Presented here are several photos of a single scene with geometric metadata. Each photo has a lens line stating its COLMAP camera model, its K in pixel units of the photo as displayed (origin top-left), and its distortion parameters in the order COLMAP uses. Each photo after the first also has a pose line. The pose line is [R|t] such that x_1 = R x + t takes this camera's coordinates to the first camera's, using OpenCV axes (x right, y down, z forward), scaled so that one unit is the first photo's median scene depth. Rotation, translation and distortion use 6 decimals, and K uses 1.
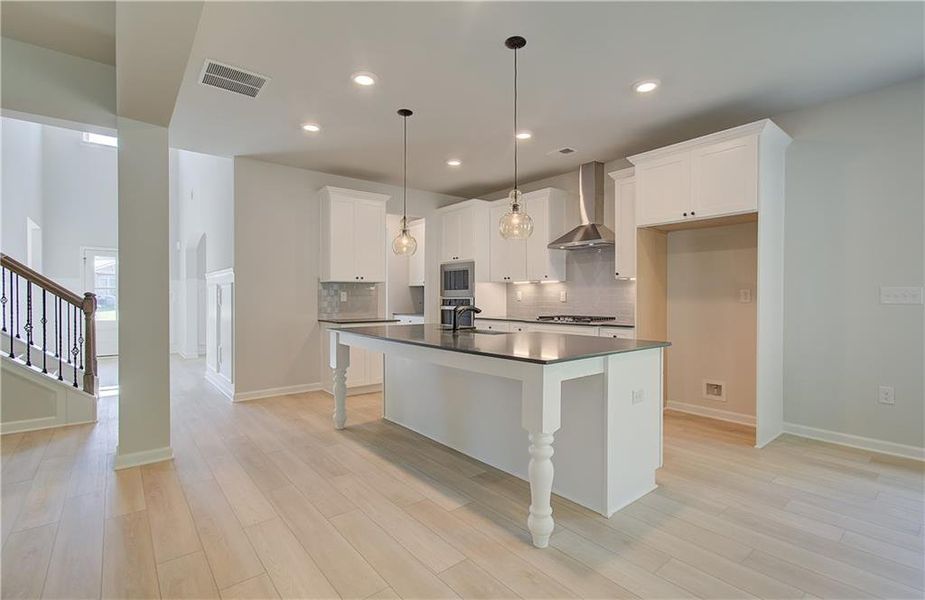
lens RADIAL K [[425.7, 0, 461.1], [0, 425.7, 299.0], [0, 0, 1]] dist [-0.009534, 0.003790]
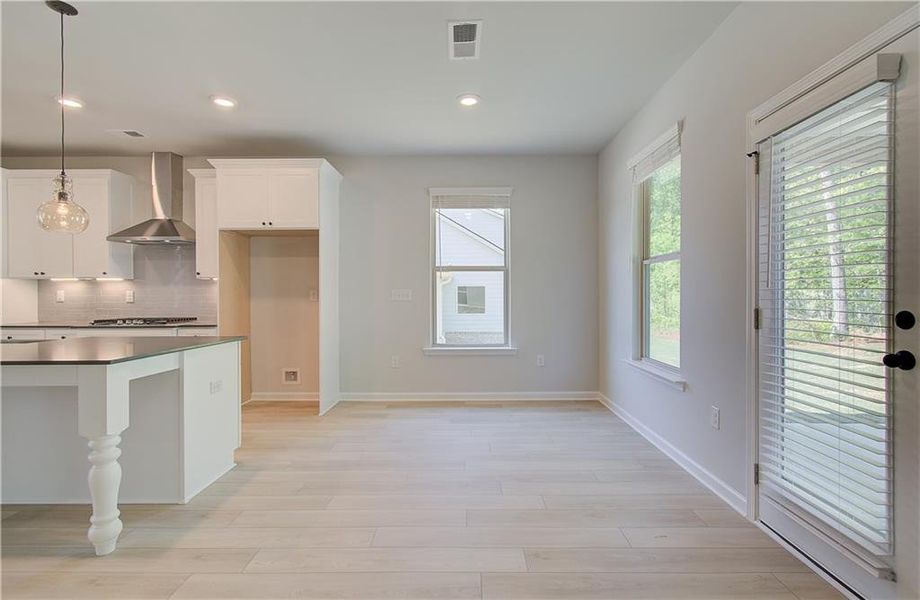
lens RADIAL K [[423.4, 0, 464.8], [0, 423.4, 297.9], [0, 0, 1]] dist [-0.009534, 0.003790]
pose [[0.616113, -0.006034, 0.787635, -0.027762], [0.007168, 0.999972, 0.002054, 0.000045], [-0.787625, 0.004380, 0.616139, -0.111081]]
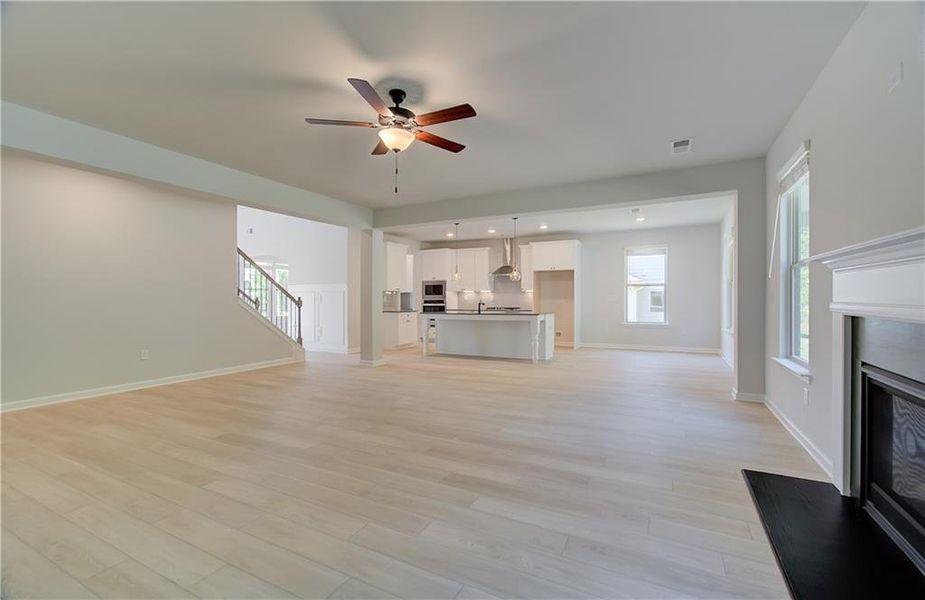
lens RADIAL K [[425.7, 0, 465.5], [0, 425.7, 301.7], [0, 0, 1]] dist [-0.009534, 0.003790]
pose [[0.903306, -0.006468, 0.428947, -1.172712], [0.006083, 0.999979, 0.002269, 0.005877], [-0.428953, 0.000560, 0.903327, -1.261666]]
